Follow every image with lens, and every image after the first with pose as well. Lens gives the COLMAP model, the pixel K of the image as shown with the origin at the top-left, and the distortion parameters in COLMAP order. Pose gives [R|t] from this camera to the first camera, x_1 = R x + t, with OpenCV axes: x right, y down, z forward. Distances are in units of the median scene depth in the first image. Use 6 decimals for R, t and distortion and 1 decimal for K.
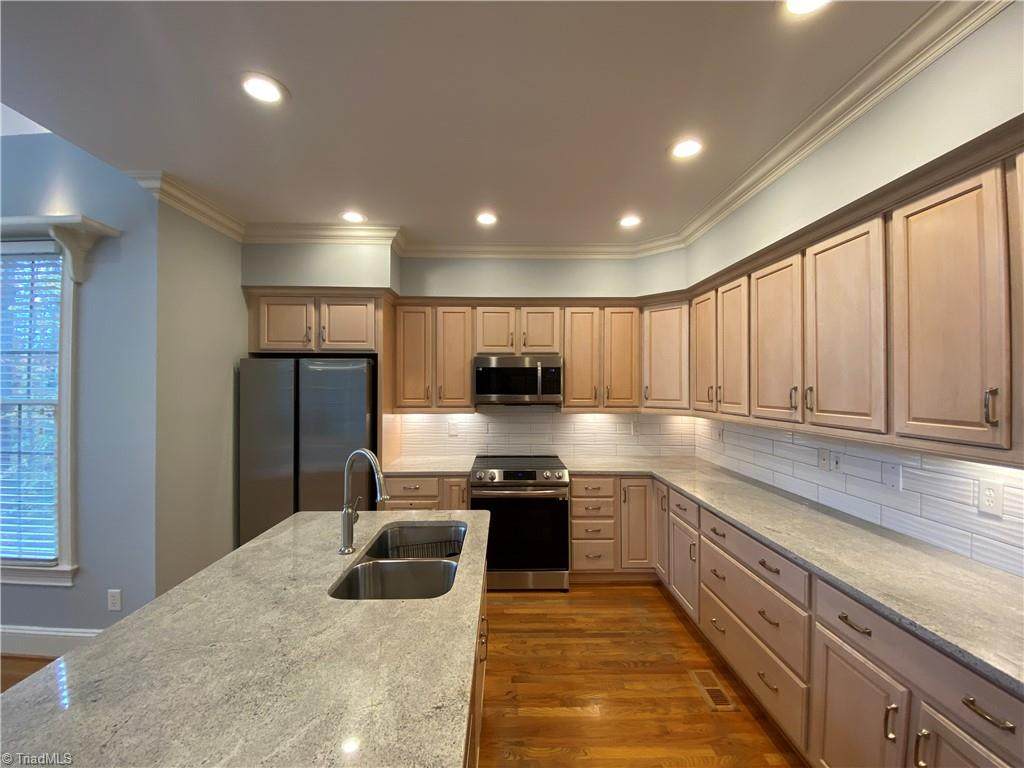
lens RADIAL K [[412.2, 0, 509.4], [0, 412.2, 383.1], [0, 0, 1]] dist [0.039021, -0.031839]
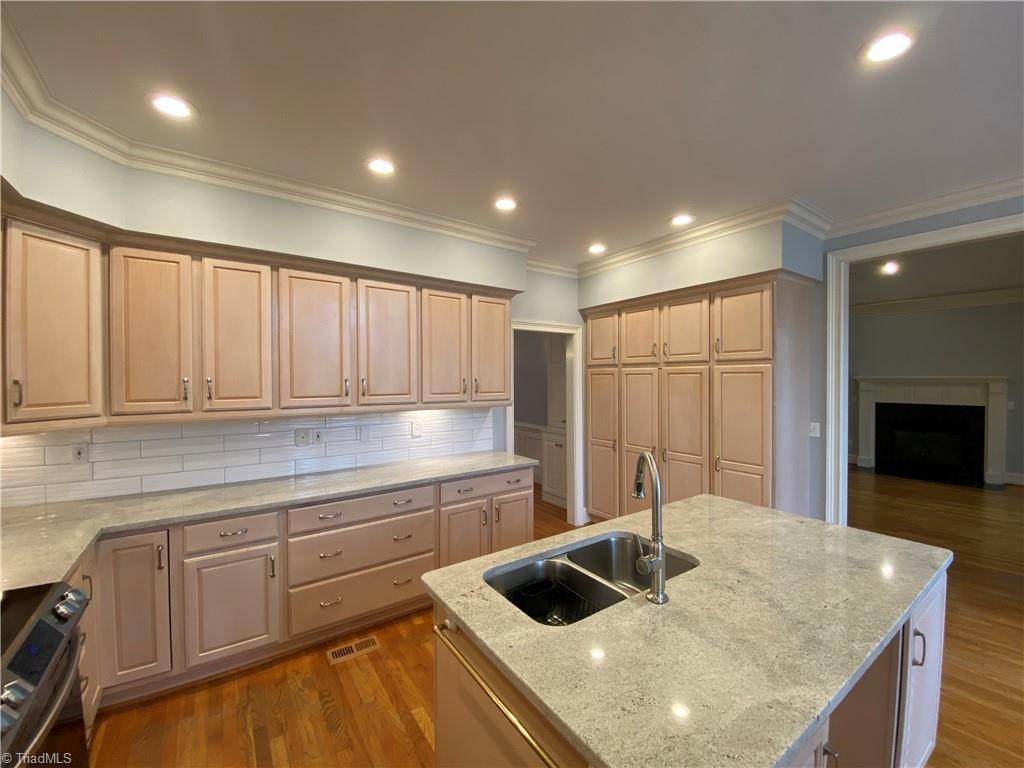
lens RADIAL K [[412.2, 0, 509.4], [0, 412.2, 383.1], [0, 0, 1]] dist [0.039021, -0.031839]
pose [[-0.556712, -0.007731, 0.830669, -0.576881], [-0.002183, 0.999967, 0.007844, 0.009317], [-0.830702, 0.002553, -0.556711, 1.096914]]
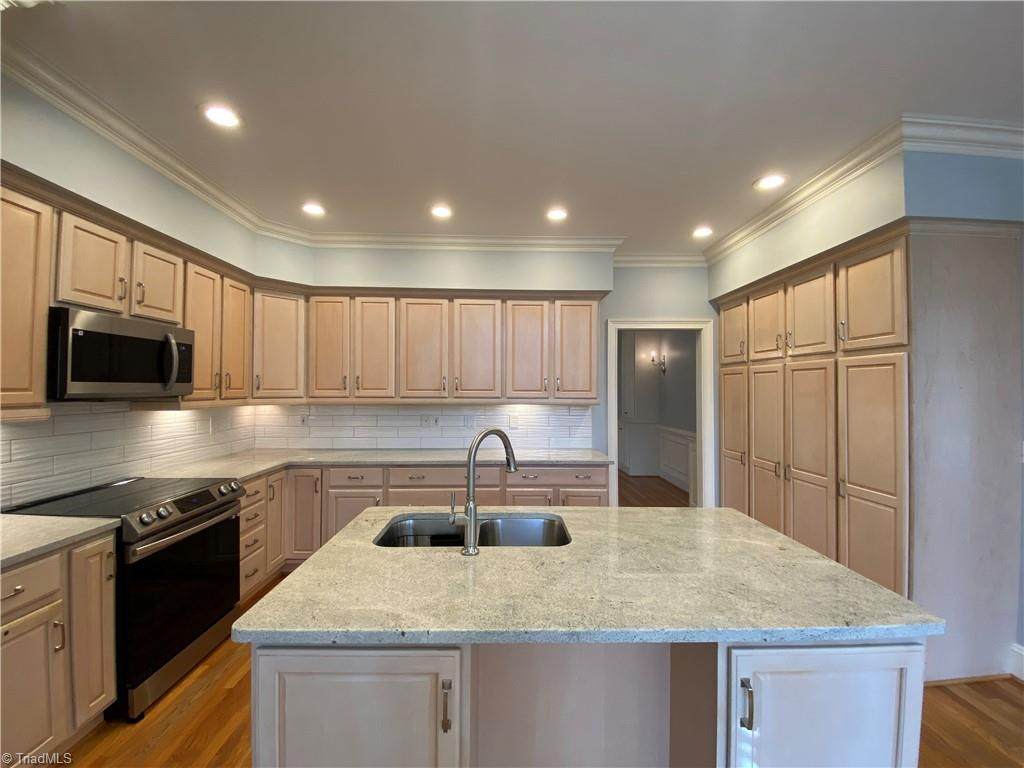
lens RADIAL K [[412.2, 0, 509.4], [0, 412.2, 383.1], [0, 0, 1]] dist [0.039021, -0.031839]
pose [[-0.002508, 0.010842, 0.999938, -0.839314], [-0.010420, 0.999887, -0.010868, 0.042410], [-0.999943, -0.010447, -0.002394, 0.621591]]
